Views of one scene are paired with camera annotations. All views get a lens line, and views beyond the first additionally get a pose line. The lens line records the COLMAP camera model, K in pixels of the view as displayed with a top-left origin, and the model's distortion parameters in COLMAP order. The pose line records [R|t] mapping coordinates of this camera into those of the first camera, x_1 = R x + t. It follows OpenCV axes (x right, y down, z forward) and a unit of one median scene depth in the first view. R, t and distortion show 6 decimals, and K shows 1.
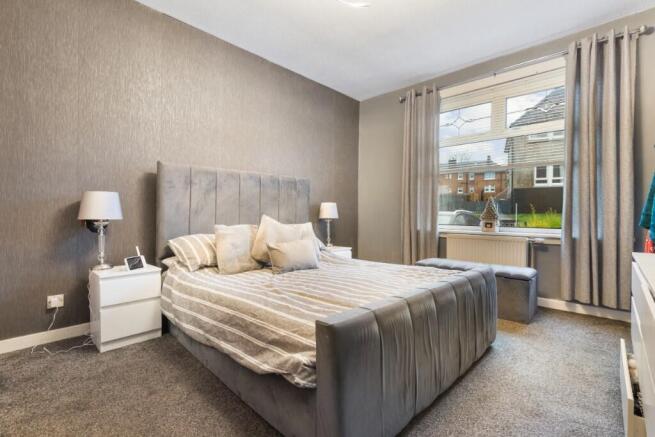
lens RADIAL K [[304.2, 0, 326.8], [0, 304.2, 214.9], [0, 0, 1]] dist [0.003375, -0.000954]
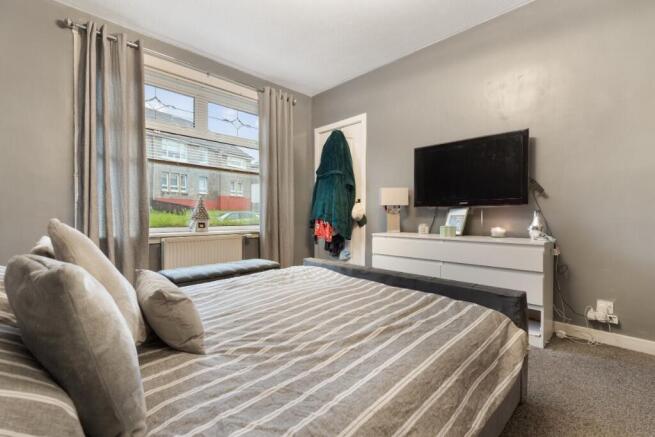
lens RADIAL K [[304.2, 0, 329.2], [0, 304.2, 215.6], [0, 0, 1]] dist [0.003375, -0.000954]
pose [[0.003582, -0.008674, 0.999956, -0.474081], [0.001137, 0.999962, 0.008670, -0.005978], [-0.999993, 0.001106, 0.003592, 0.636215]]
